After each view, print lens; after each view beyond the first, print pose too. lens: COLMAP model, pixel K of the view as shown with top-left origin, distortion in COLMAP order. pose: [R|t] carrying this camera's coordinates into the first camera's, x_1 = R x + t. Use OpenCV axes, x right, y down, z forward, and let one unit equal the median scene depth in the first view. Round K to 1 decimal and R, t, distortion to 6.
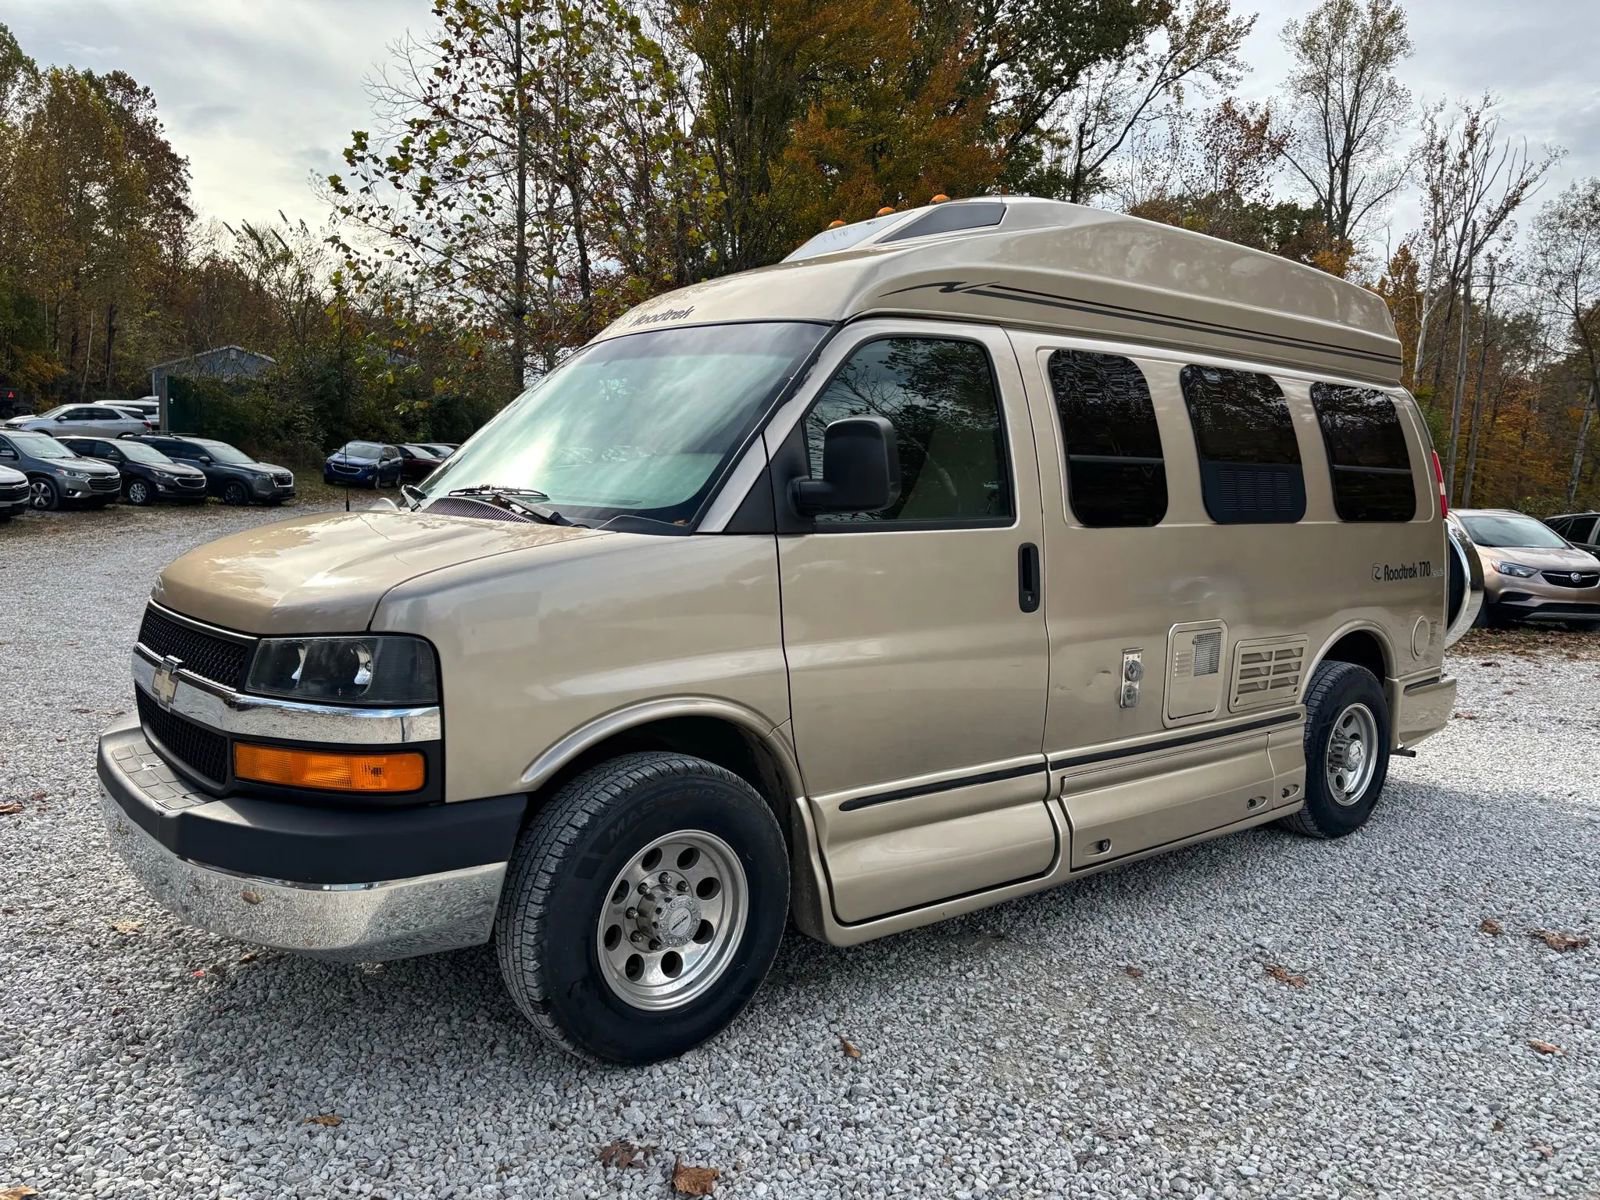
lens RADIAL K [[1201.5, 0, 805.5], [0, 1201.5, 600.6], [0, 0, 1]] dist [0.058788, -0.057771]
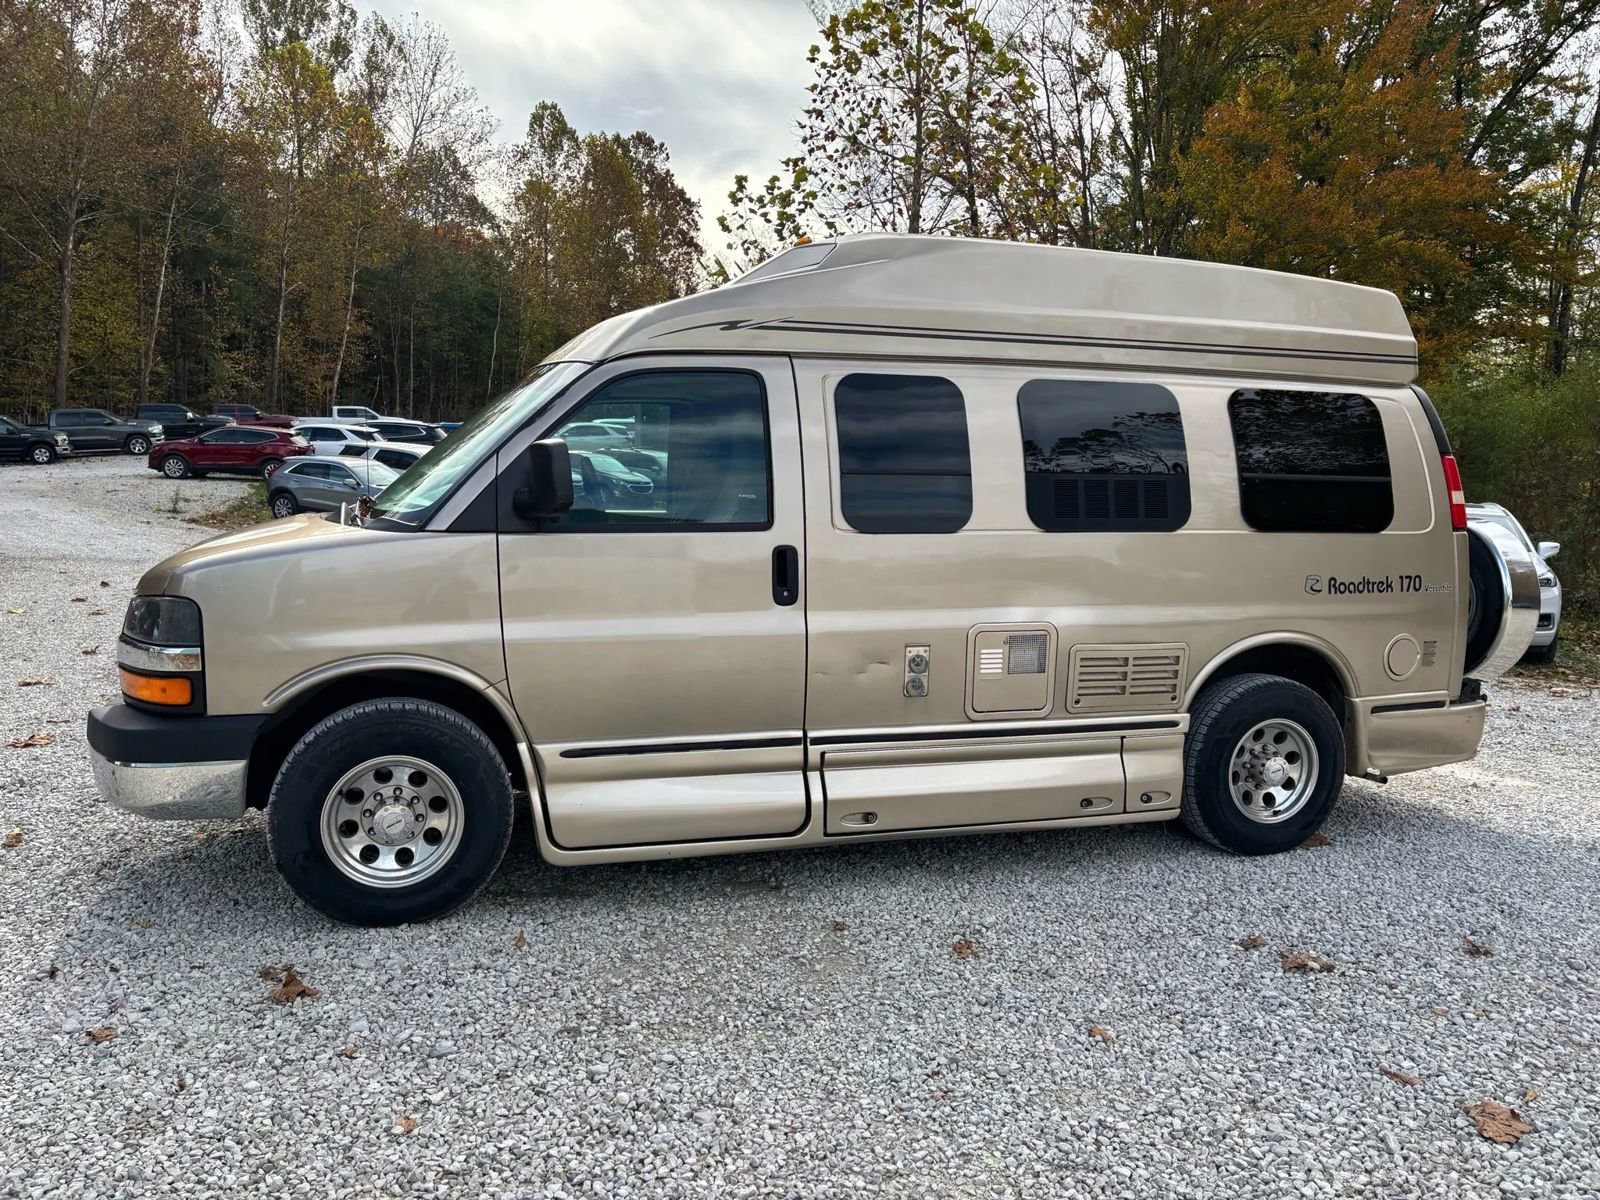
lens RADIAL K [[1201.5, 0, 807.6], [0, 1201.5, 601.5], [0, 0, 1]] dist [0.058788, -0.057771]
pose [[0.927370, 0.033851, -0.372610, 0.377215], [-0.034596, 0.999390, 0.004691, 0.000016], [0.372542, 0.008541, 0.927976, -0.031796]]
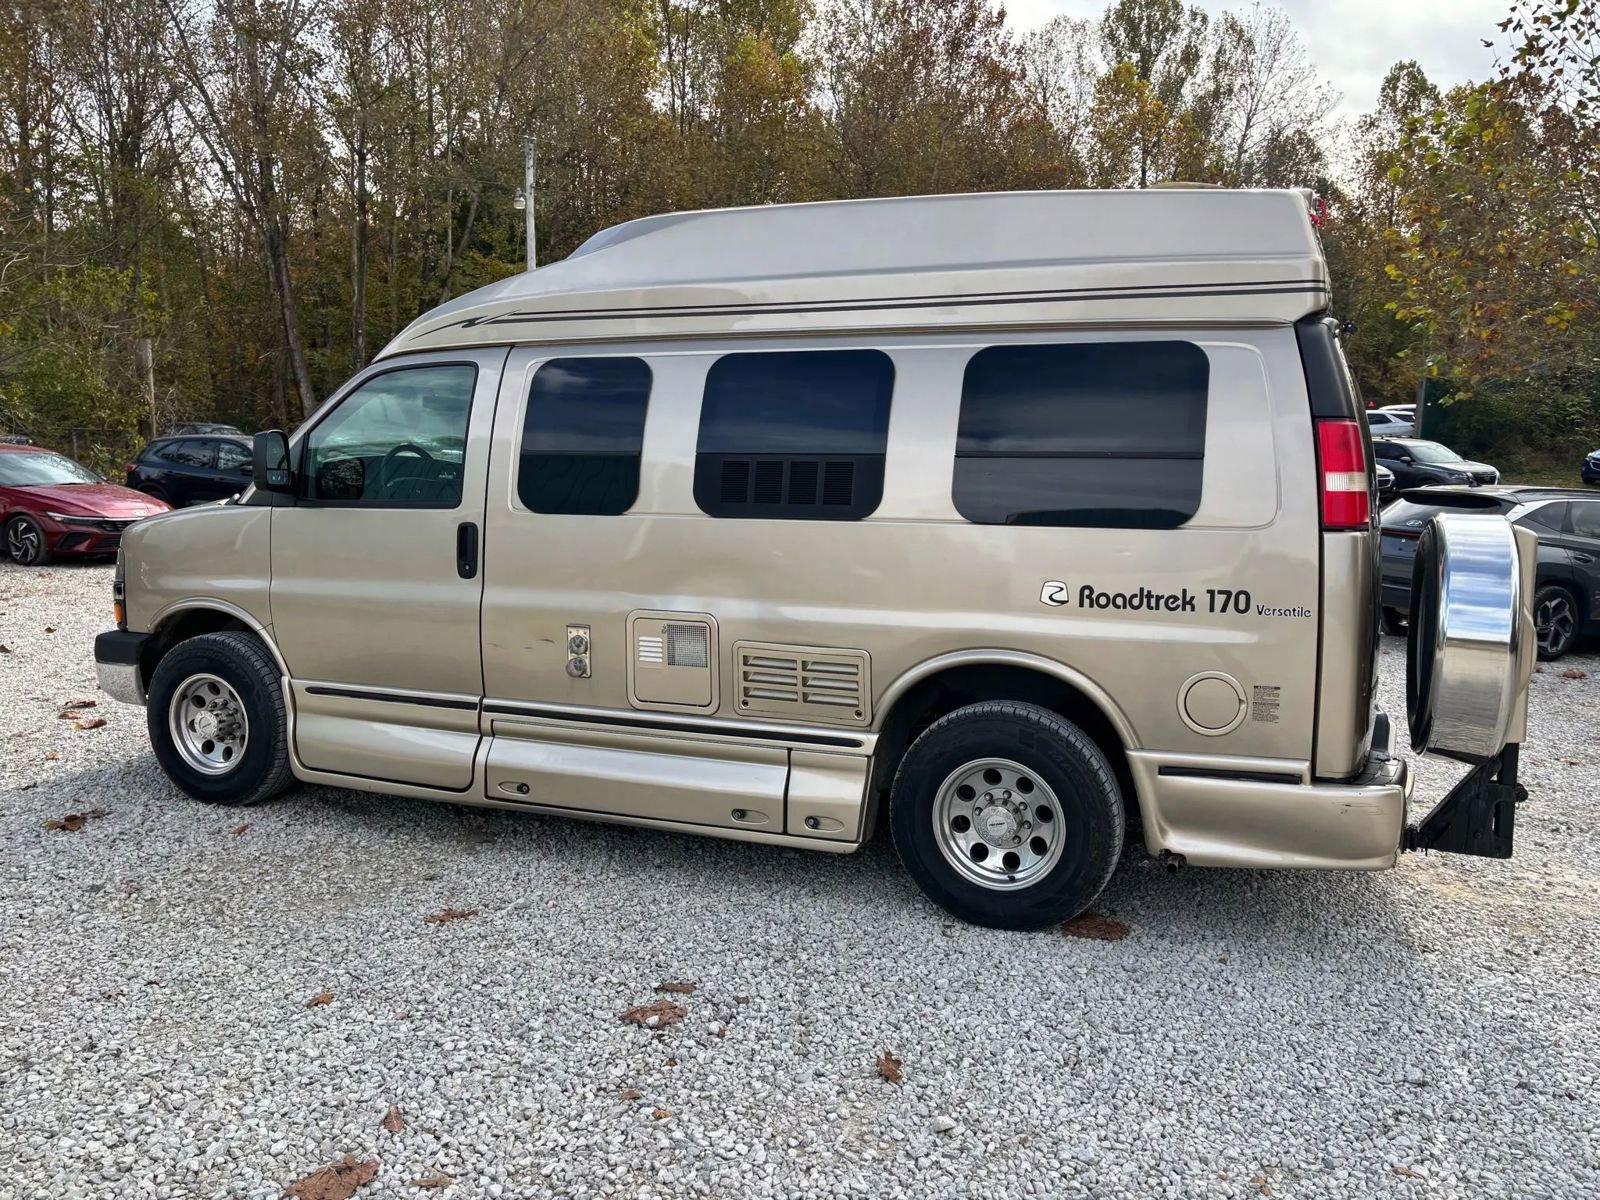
lens RADIAL K [[1201.5, 0, 807.6], [0, 1201.5, 593.8], [0, 0, 1]] dist [0.058788, -0.057771]
pose [[0.479732, 0.077677, -0.873970, 0.861339], [-0.083591, 0.995589, 0.042602, -0.034102], [0.873424, 0.052618, 0.484109, 0.421011]]
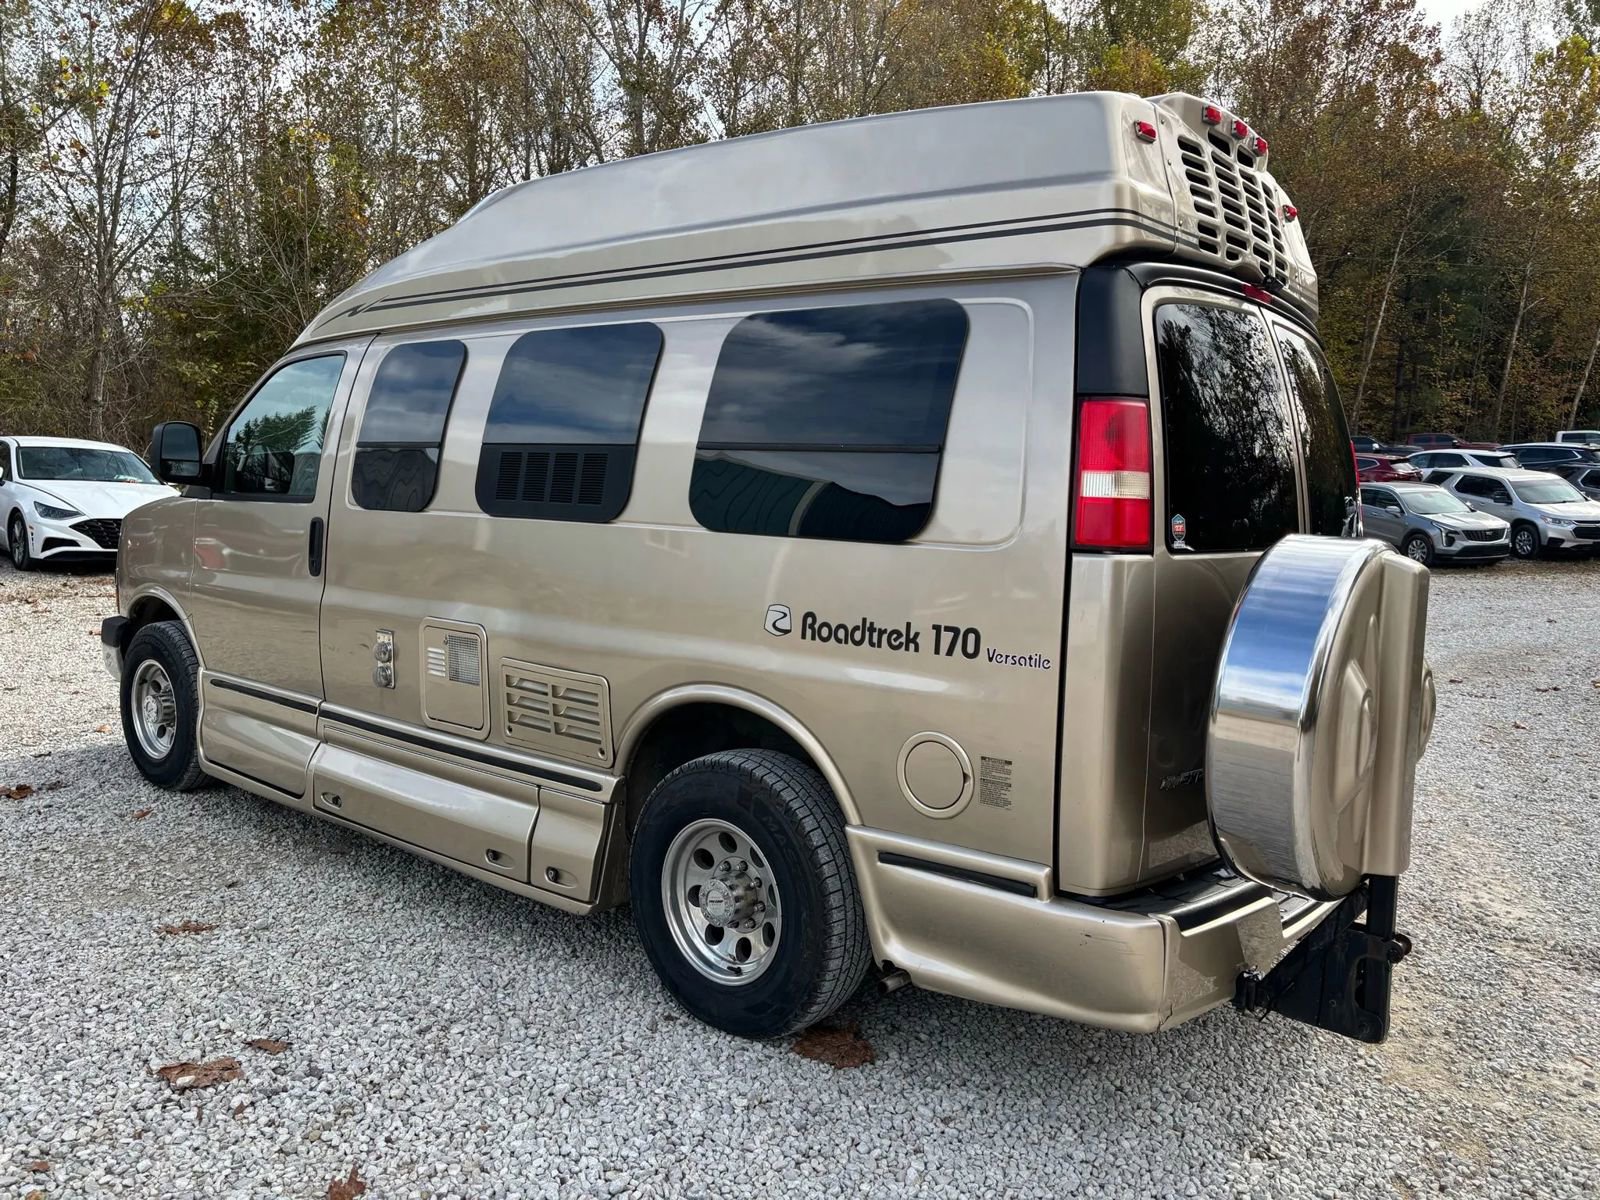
lens RADIAL K [[1201.5, 0, 808.7], [0, 1201.5, 607.4], [0, 0, 1]] dist [0.058788, -0.057771]
pose [[0.188222, 0.086073, -0.978347, 0.864396], [-0.119188, 0.990791, 0.064238, -0.056495], [0.974867, 0.104516, 0.196748, 0.742120]]
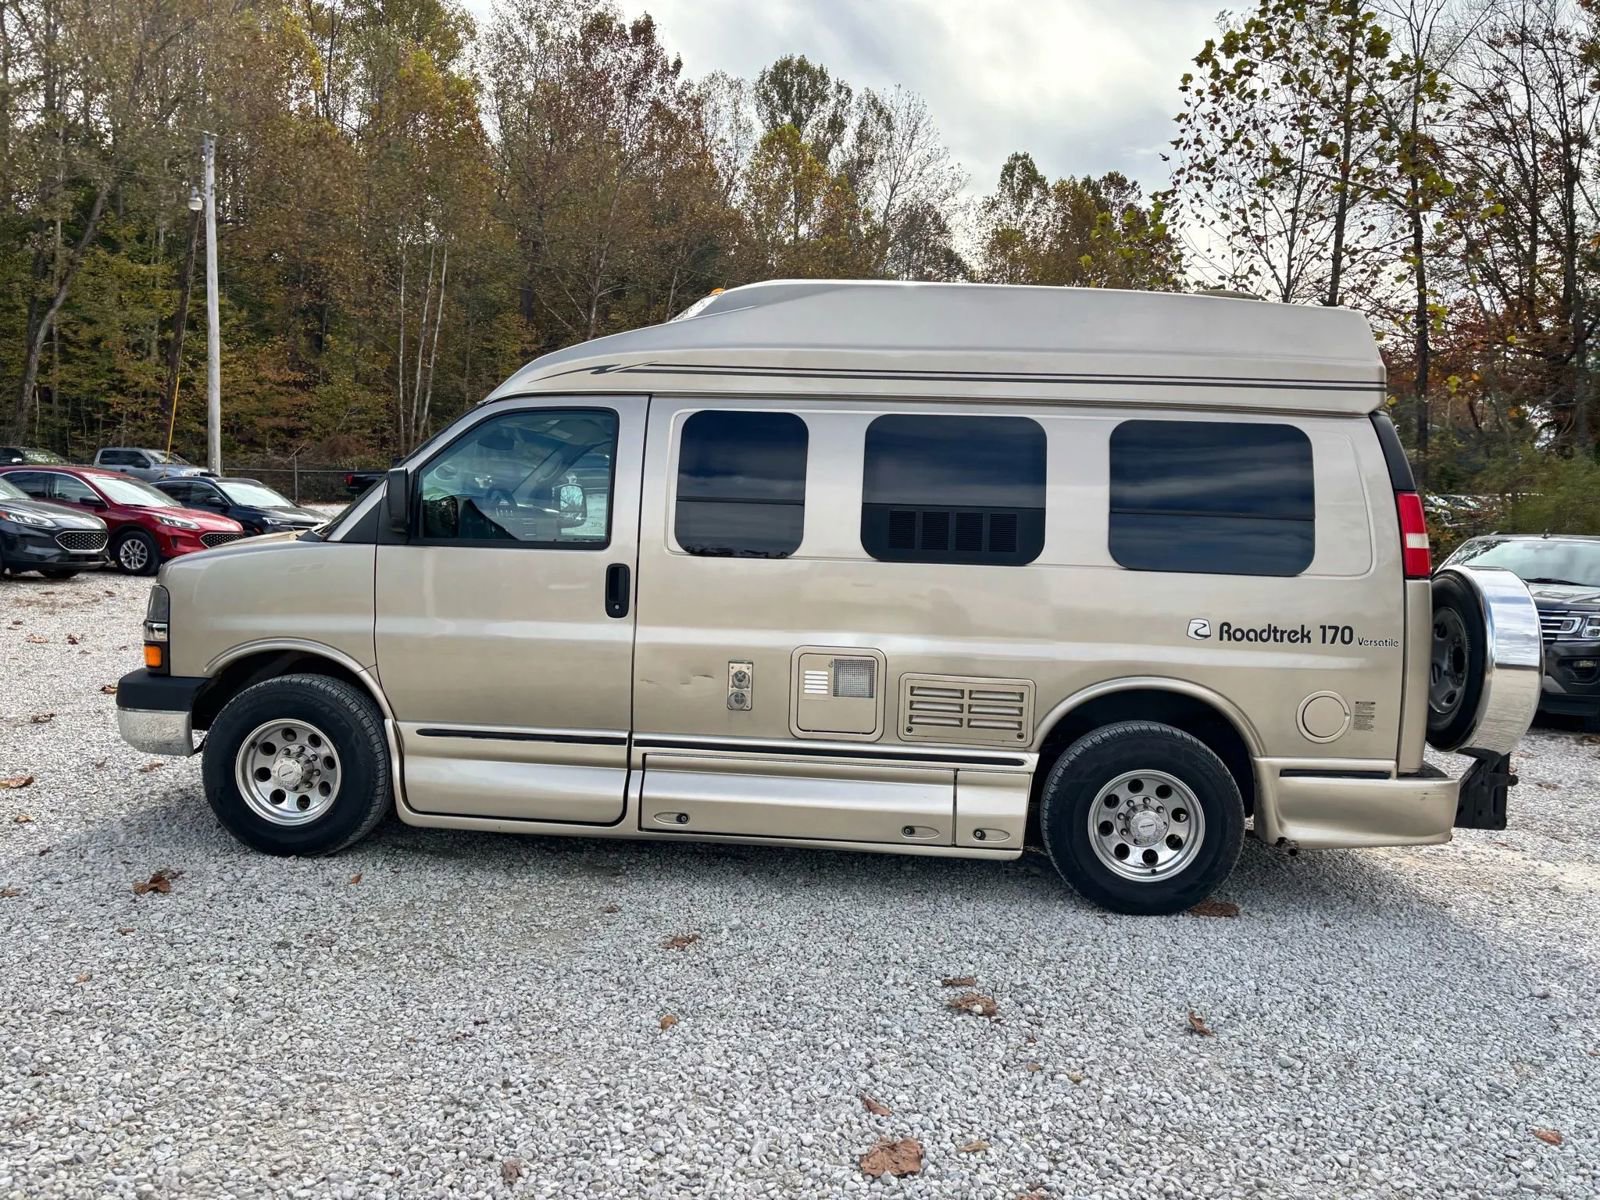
lens RADIAL K [[1201.5, 0, 808.9], [0, 1201.5, 598.6], [0, 0, 1]] dist [0.058788, -0.057771]
pose [[0.714851, 0.057070, -0.696944, 0.729728], [-0.086578, 0.996219, -0.007226, -0.011377], [0.693896, 0.065506, 0.717089, 0.133954]]
